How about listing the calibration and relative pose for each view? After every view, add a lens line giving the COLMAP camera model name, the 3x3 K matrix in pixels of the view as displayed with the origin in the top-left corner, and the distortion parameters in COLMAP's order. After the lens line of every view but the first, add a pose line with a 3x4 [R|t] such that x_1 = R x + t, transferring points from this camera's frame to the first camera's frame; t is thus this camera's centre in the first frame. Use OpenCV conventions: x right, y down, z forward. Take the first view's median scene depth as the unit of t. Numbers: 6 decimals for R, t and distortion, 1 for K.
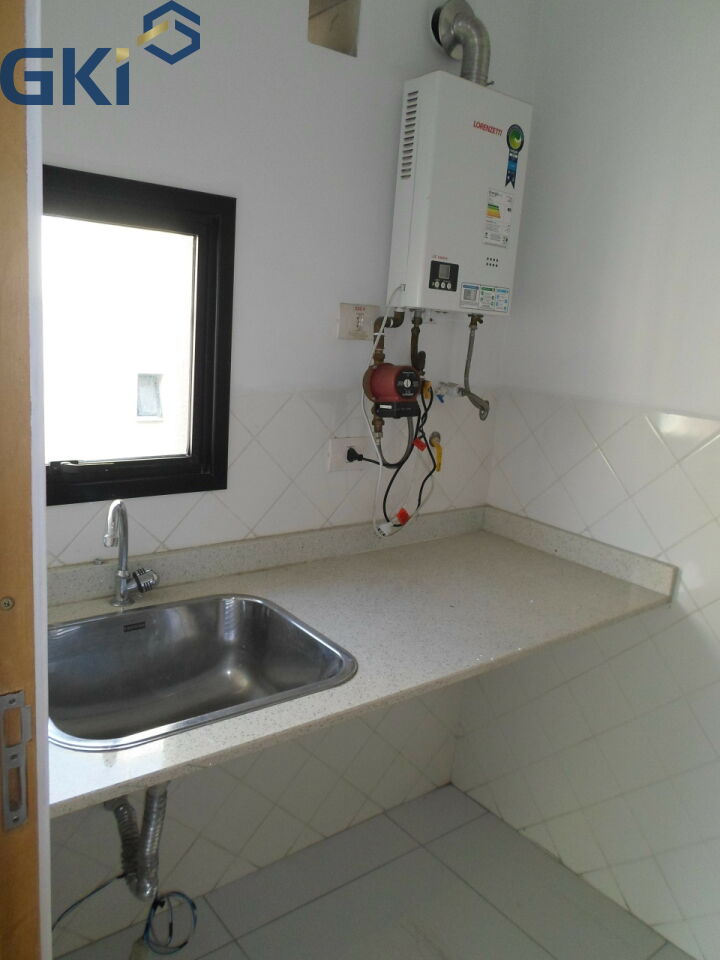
lens RADIAL K [[745.4, 0, 360.0], [0, 745.4, 480.0], [0, 0, 1]] dist [-0.018343, -0.002423]
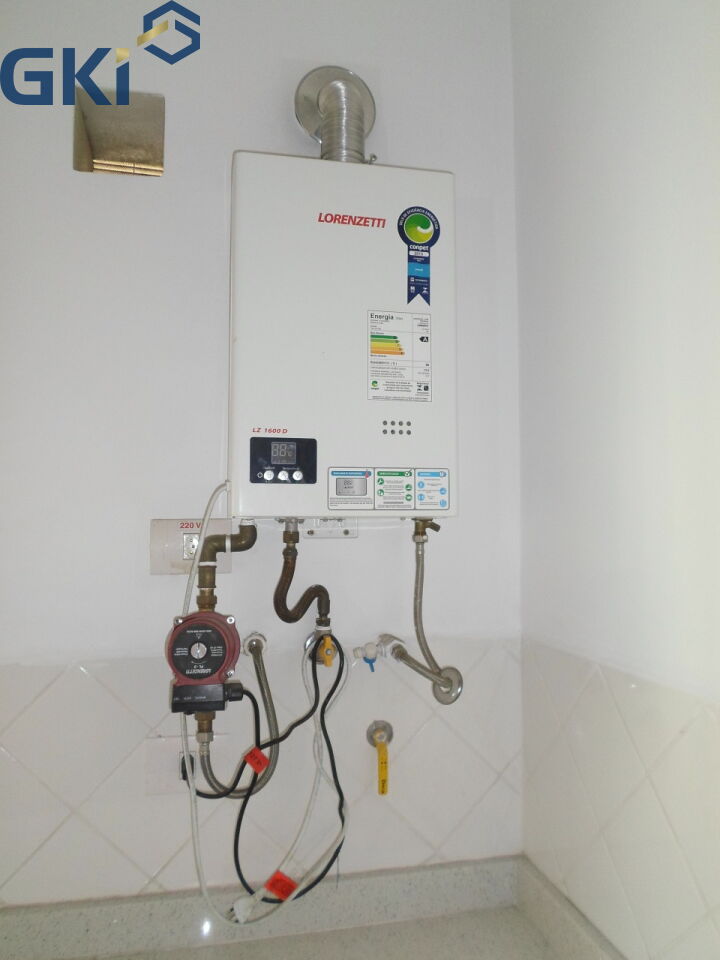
lens RADIAL K [[745.4, 0, 360.0], [0, 745.4, 480.0], [0, 0, 1]] dist [-0.018343, -0.002423]
pose [[0.895006, -0.103017, -0.433994, 0.403040], [-0.022660, 0.961208, -0.274893, -0.096062], [0.445478, 0.255865, 0.857953, 0.509061]]
